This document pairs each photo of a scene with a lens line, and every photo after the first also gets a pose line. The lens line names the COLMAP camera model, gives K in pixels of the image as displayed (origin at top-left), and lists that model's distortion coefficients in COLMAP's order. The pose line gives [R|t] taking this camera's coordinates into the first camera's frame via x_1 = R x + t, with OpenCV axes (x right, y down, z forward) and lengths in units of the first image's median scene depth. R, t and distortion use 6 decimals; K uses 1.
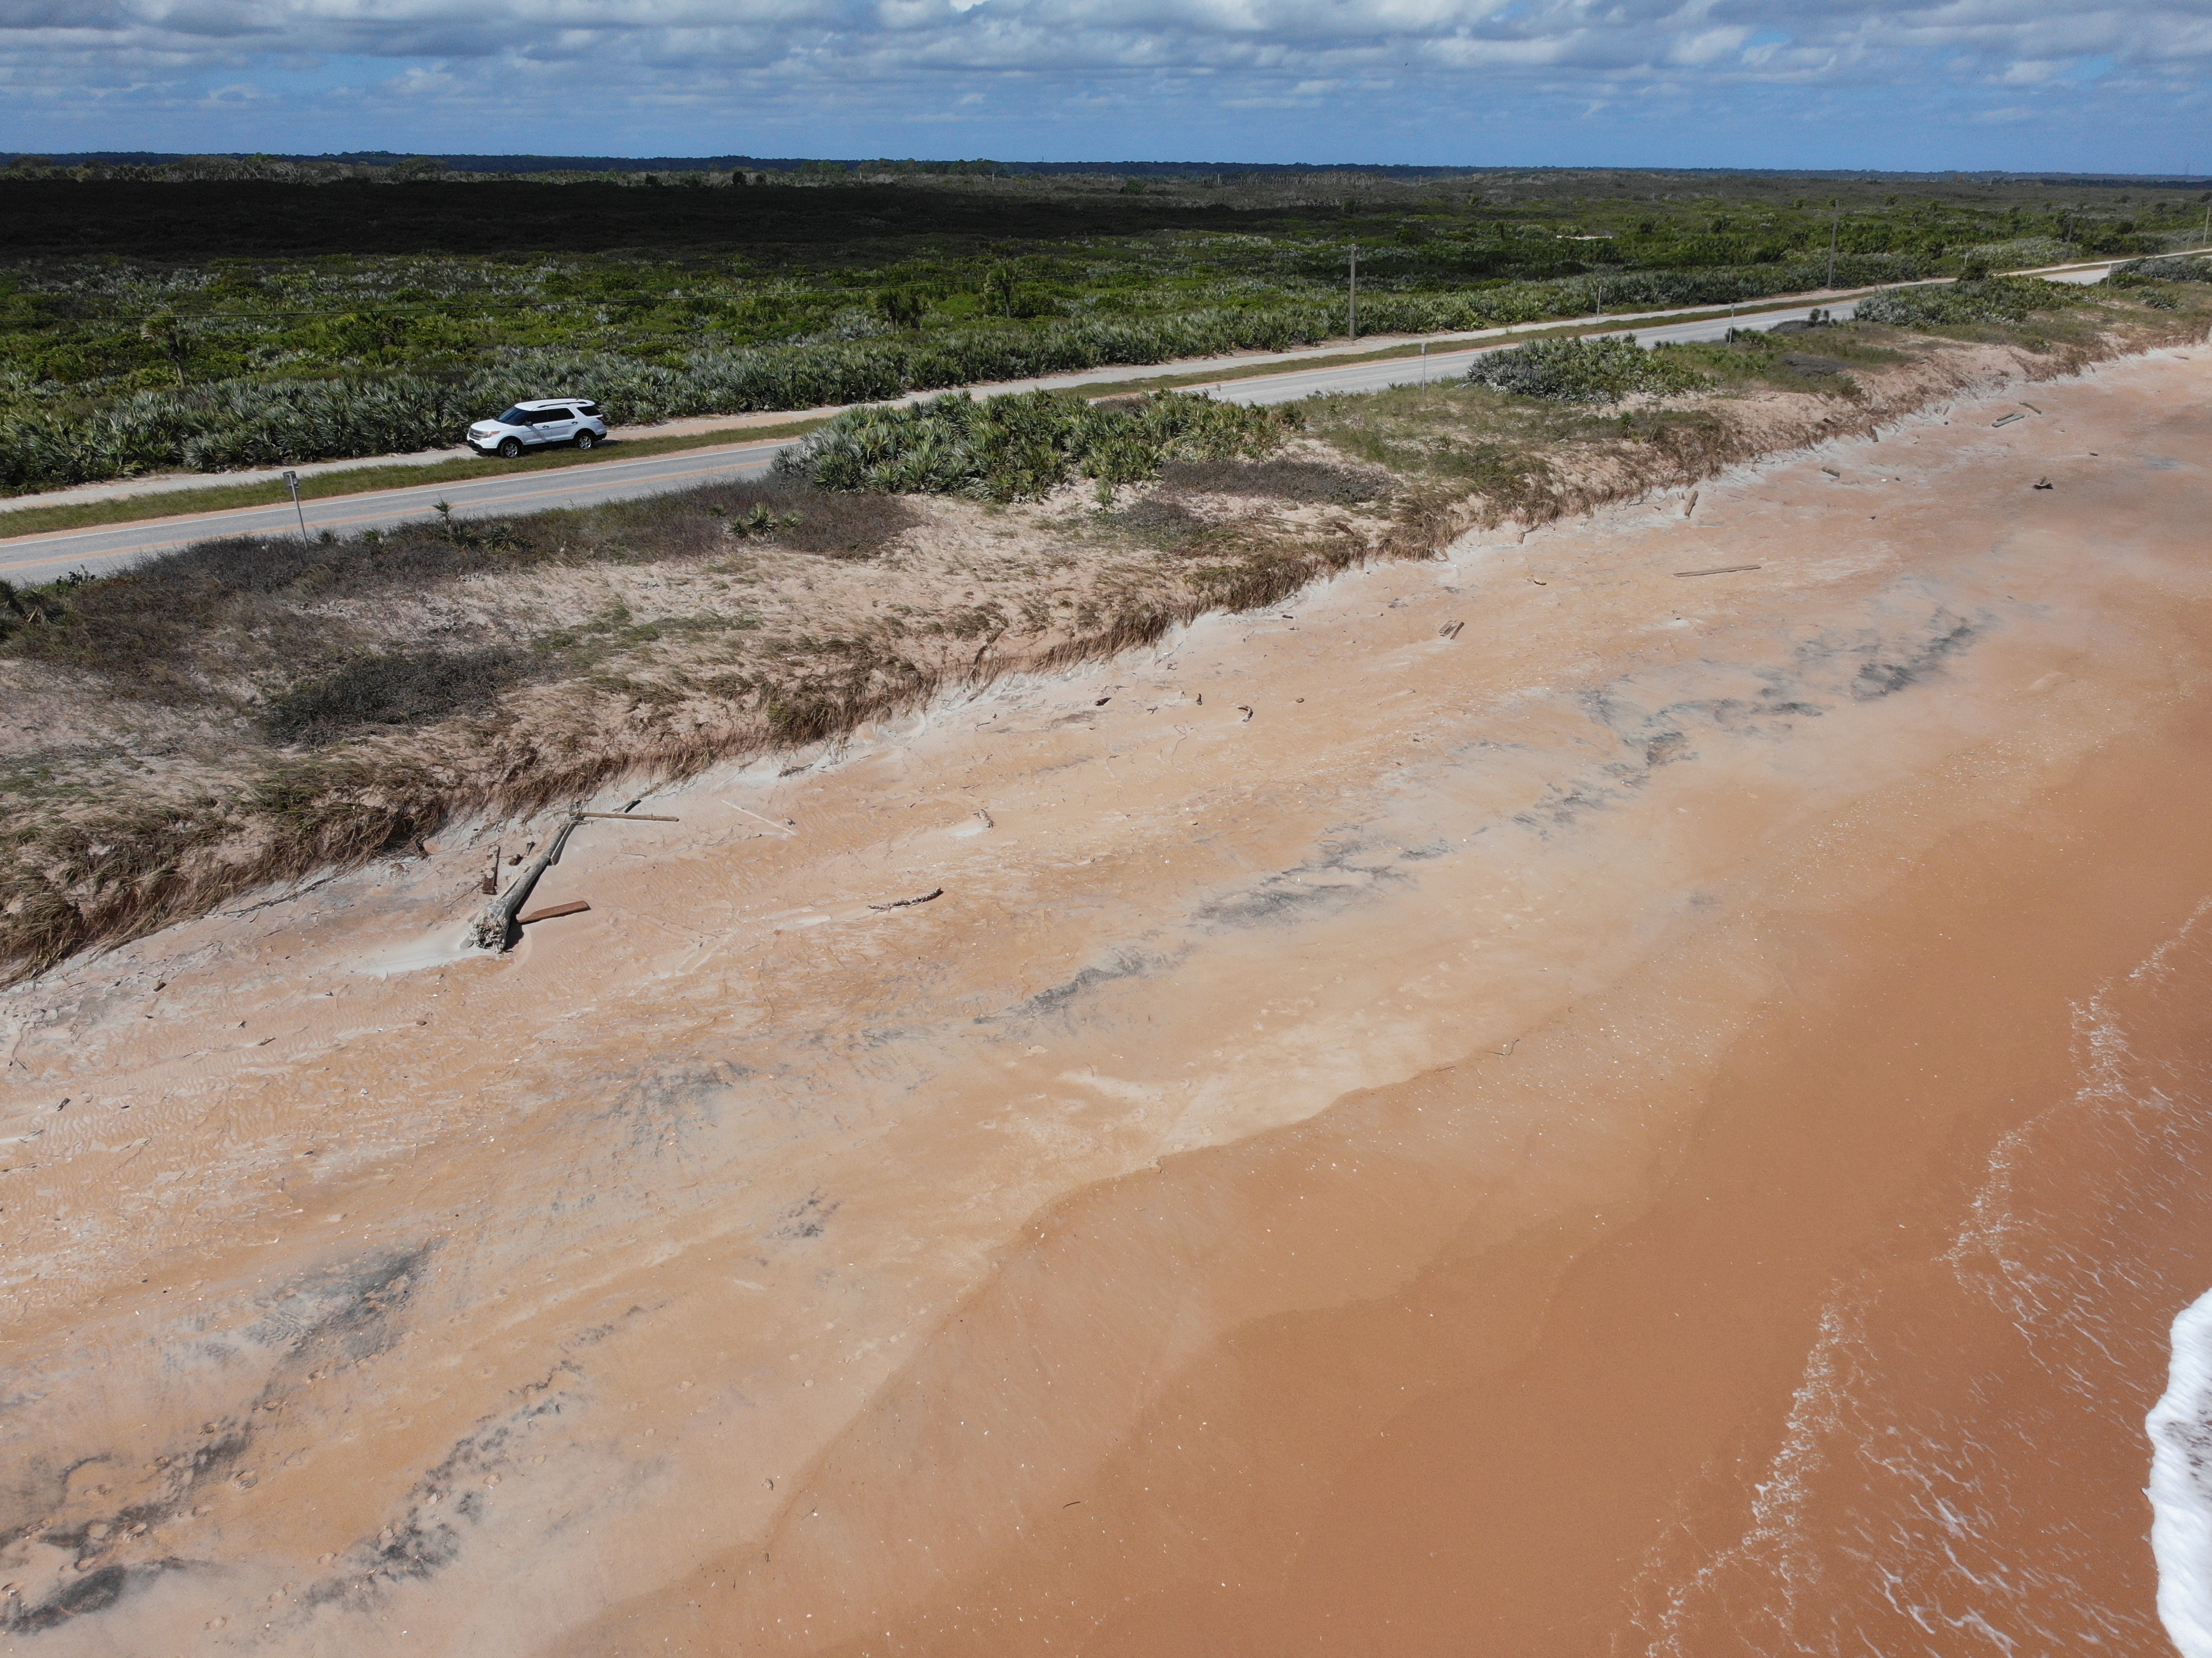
lens RADIAL K [[1637.2, 0, 1097.6], [0, 1637.2, 812.9], [0, 0, 1]] dist [0.002884, -0.010157]
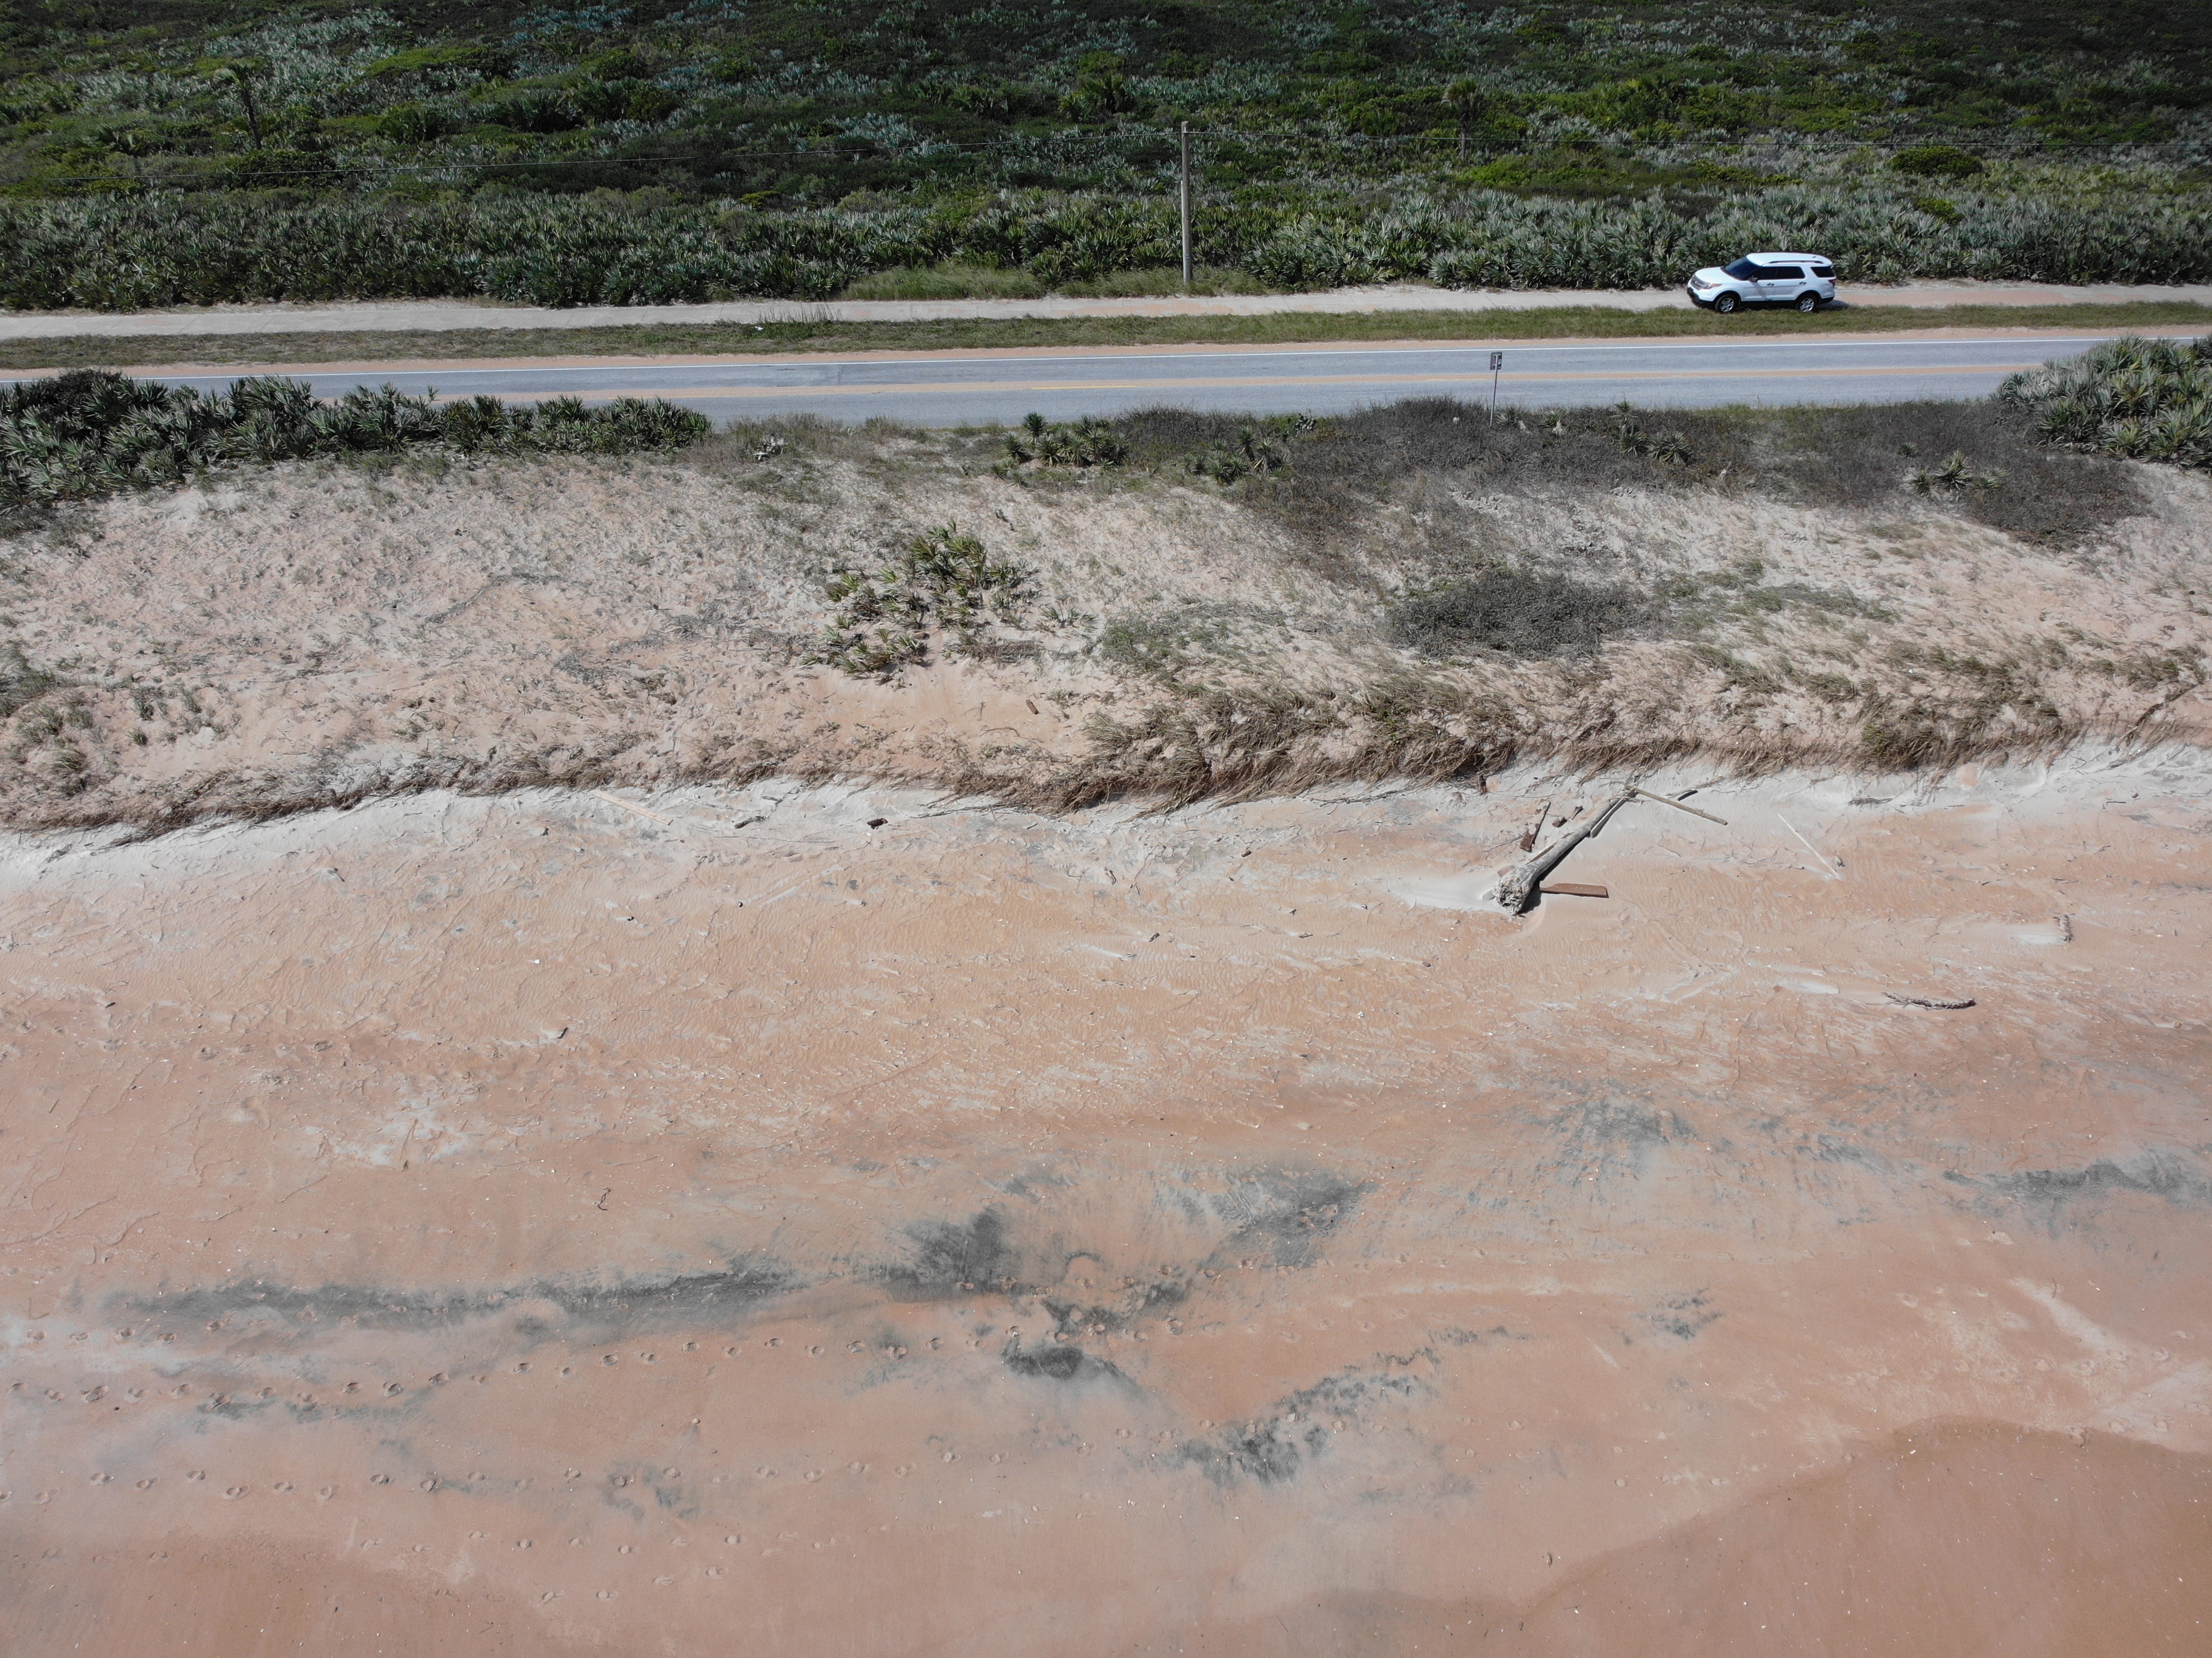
lens RADIAL K [[1637.2, 0, 1124.2], [0, 1637.2, 821.7], [0, 0, 1]] dist [0.002884, -0.010157]
pose [[0.763642, 0.341451, -0.547962, 0.008218], [-0.239011, 0.937919, 0.251359, -0.143180], [0.599771, -0.060980, 0.797845, -0.011473]]
